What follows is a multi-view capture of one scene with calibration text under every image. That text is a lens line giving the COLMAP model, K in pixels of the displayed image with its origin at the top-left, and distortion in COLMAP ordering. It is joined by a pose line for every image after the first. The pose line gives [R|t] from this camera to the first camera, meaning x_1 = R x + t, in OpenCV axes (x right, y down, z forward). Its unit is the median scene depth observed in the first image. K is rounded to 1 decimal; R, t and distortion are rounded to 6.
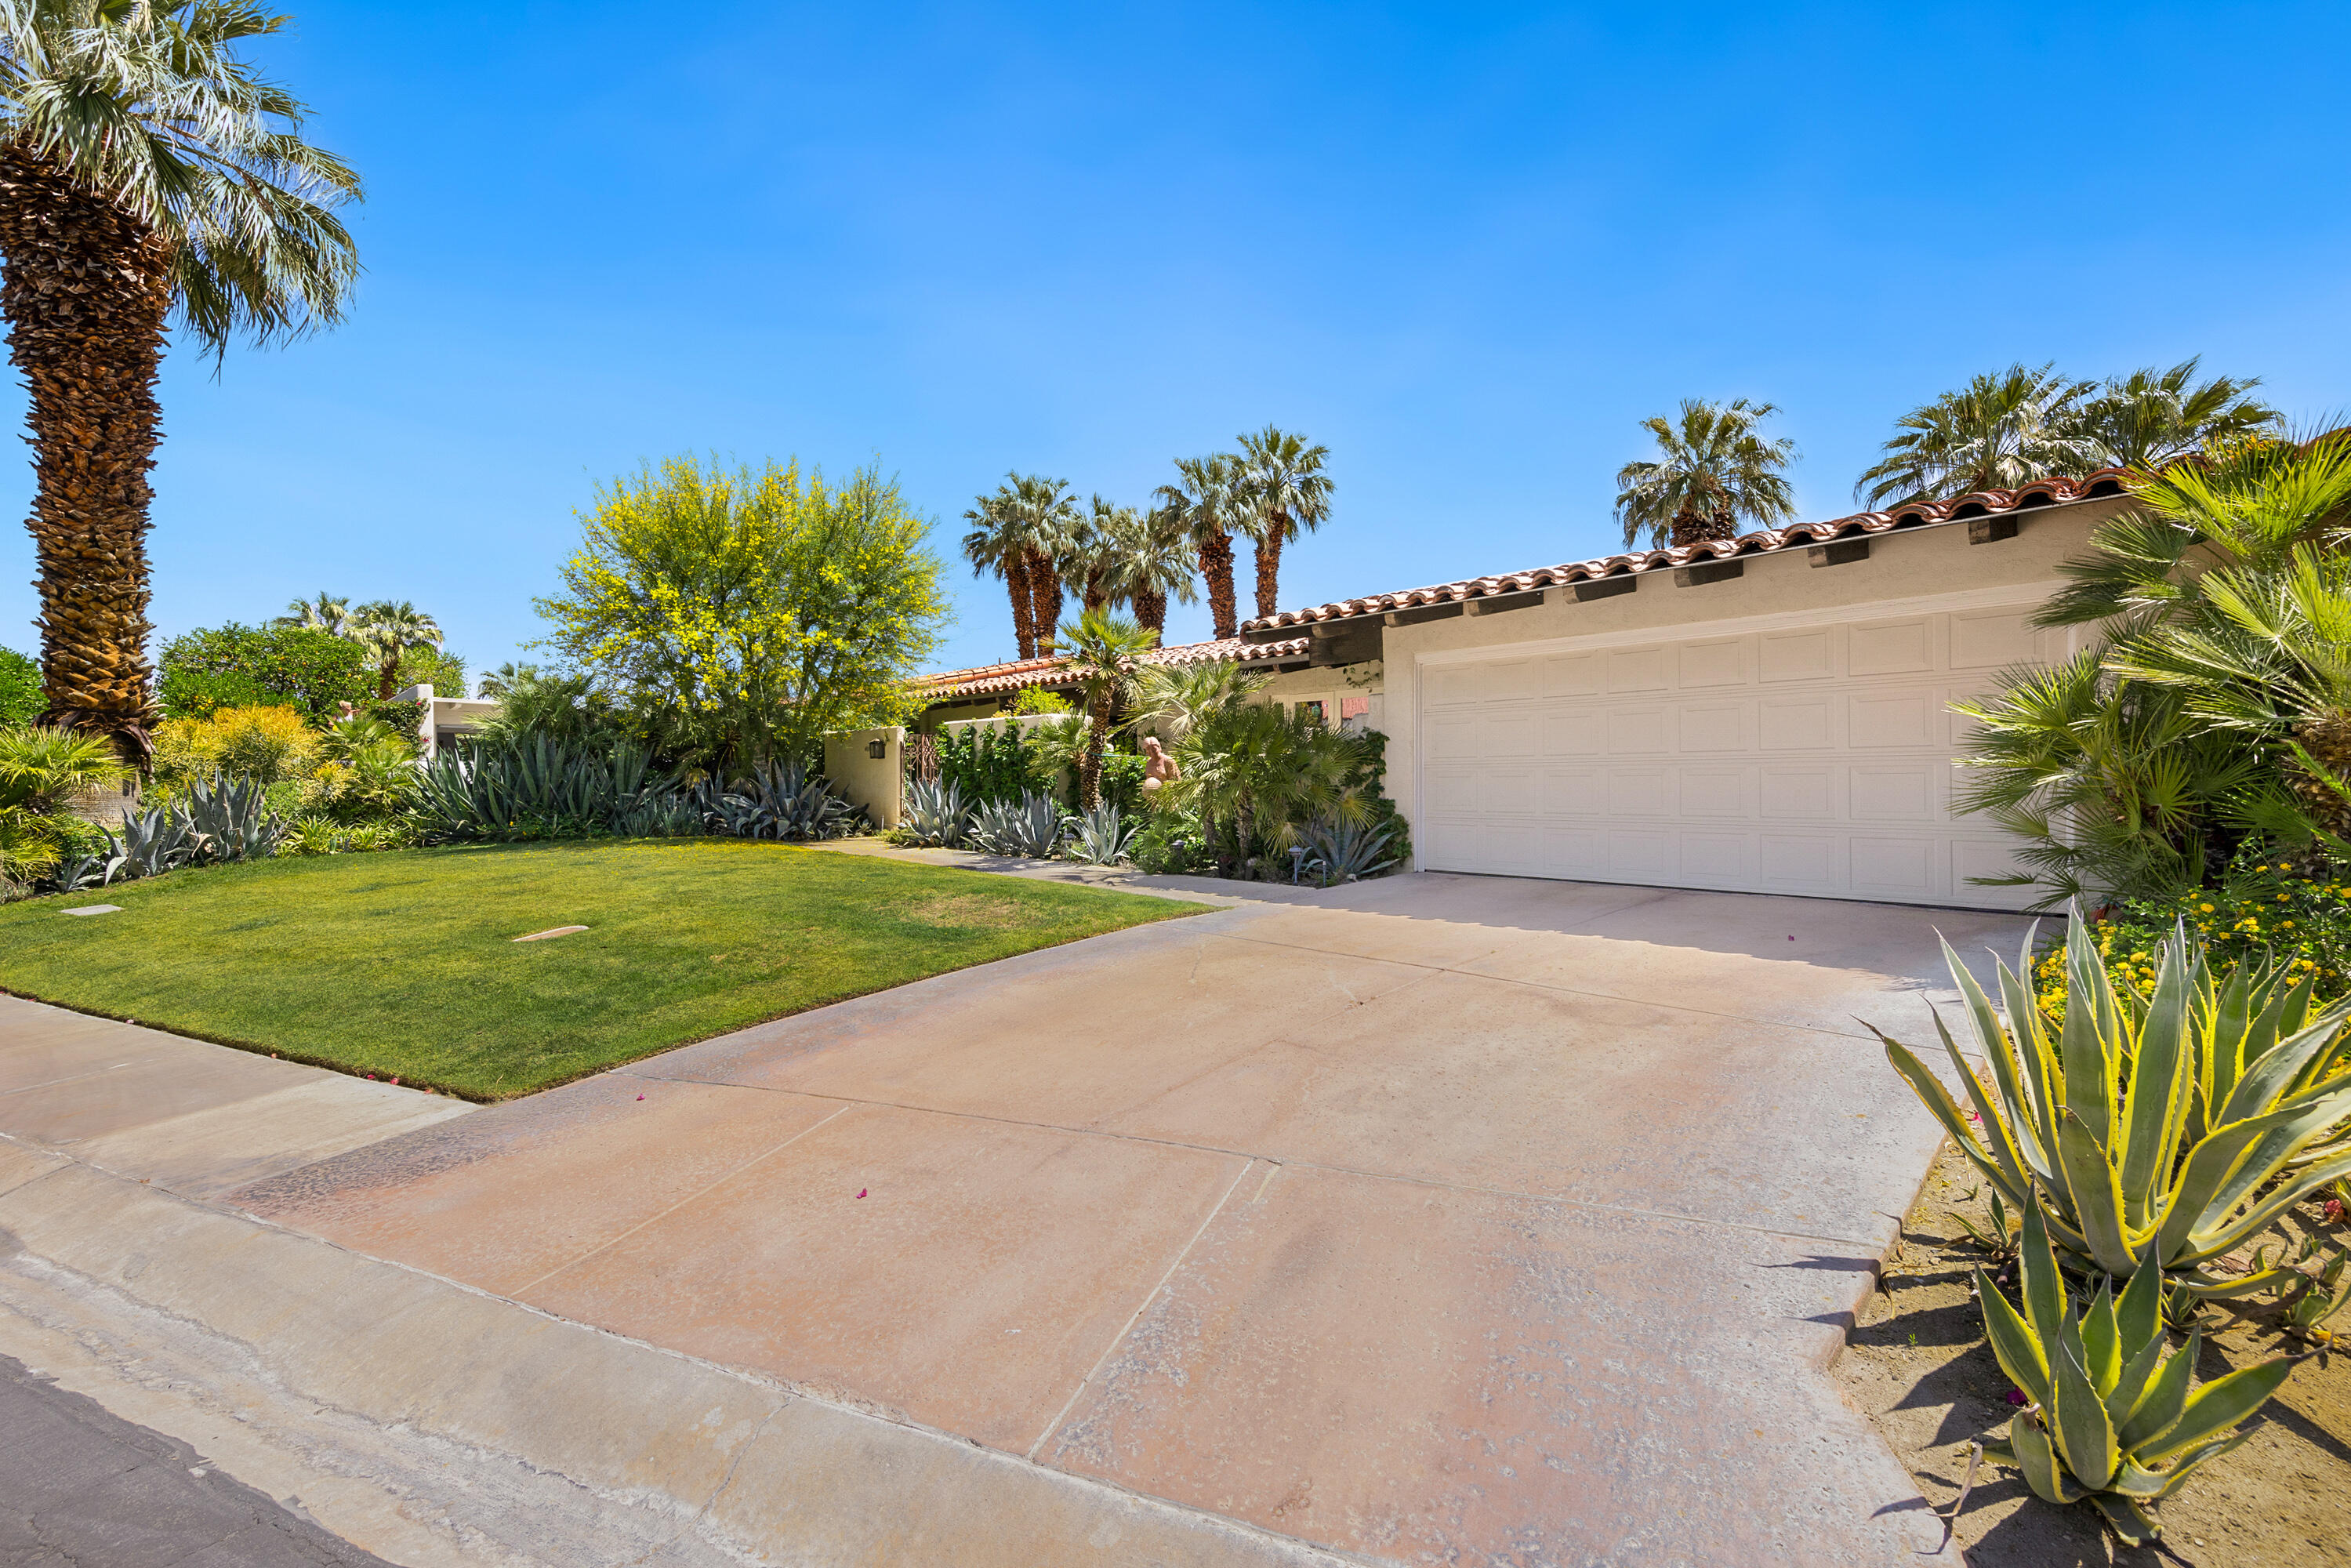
lens RADIAL K [[947.4, 0, 1220.3], [0, 947.4, 822.2], [0, 0, 1]] dist [0.009366, -0.000204]
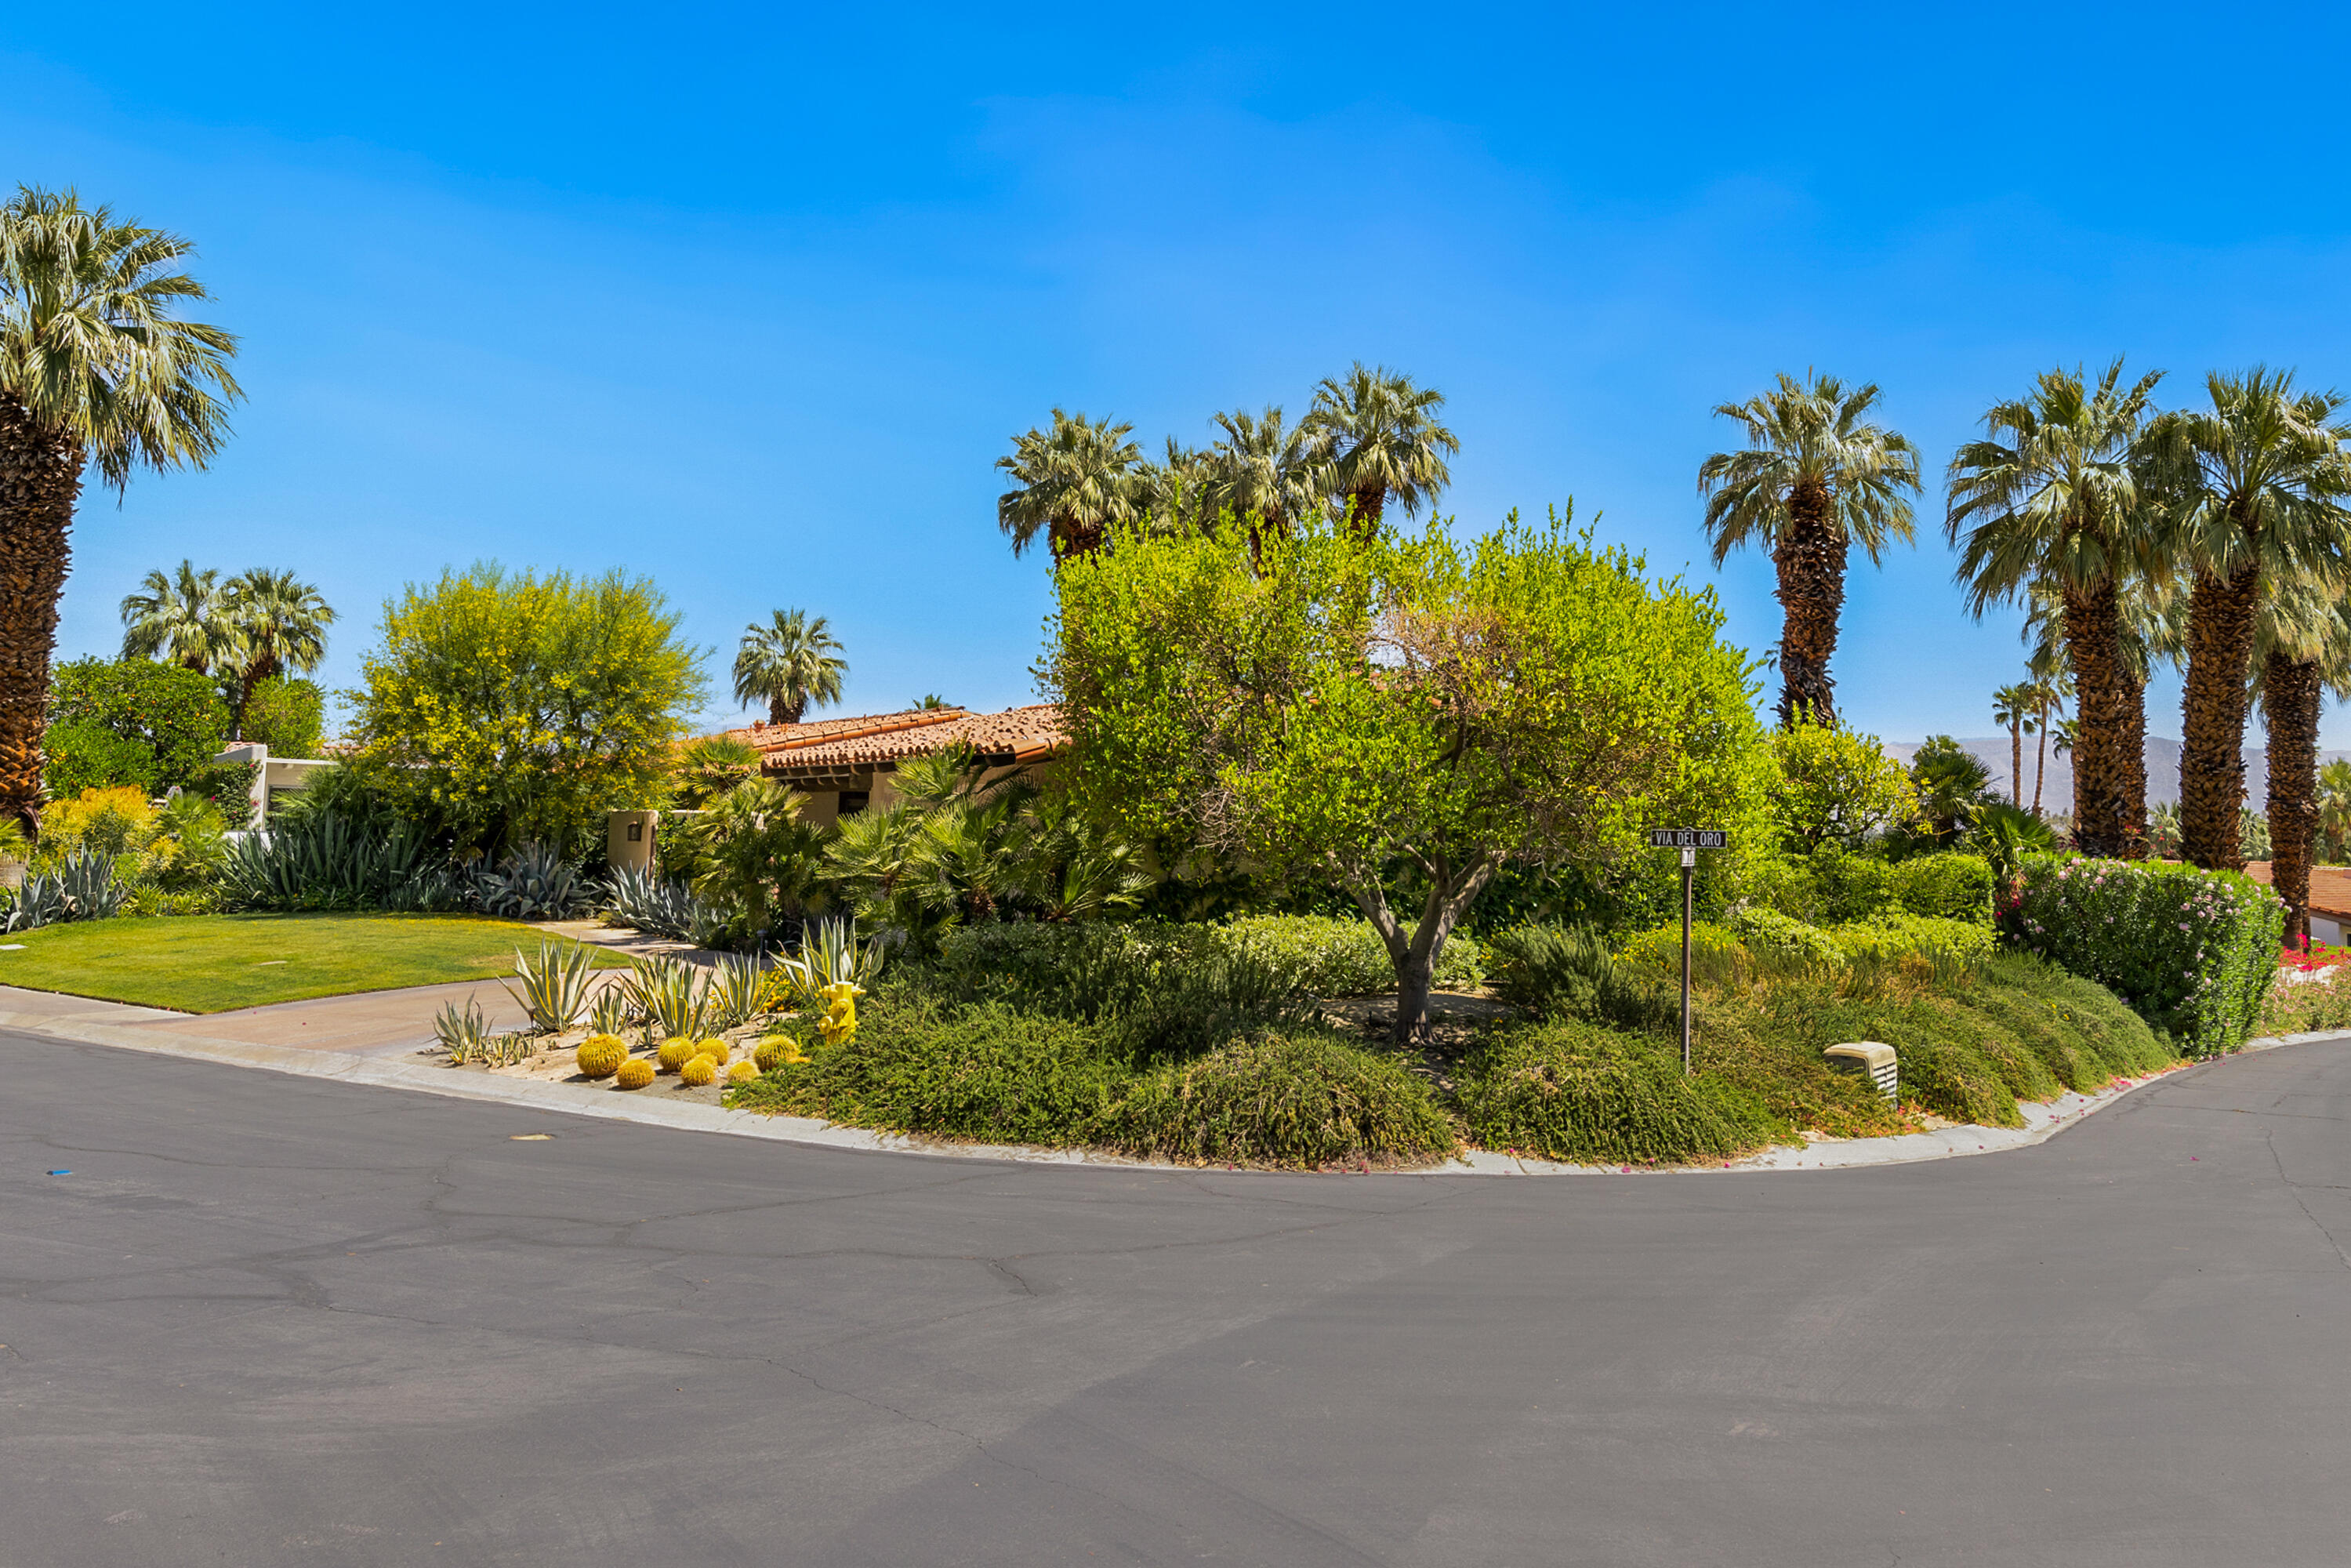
lens RADIAL K [[1581.5, 0, 1173.7], [0, 1581.5, 783.3], [0, 0, 1]] dist [0.017295, -0.001715]
pose [[0.982071, 0.018479, -0.187602, 0.636939], [-0.034855, 0.995825, -0.084368, -0.007972], [0.185260, 0.089394, 0.978615, -0.673844]]
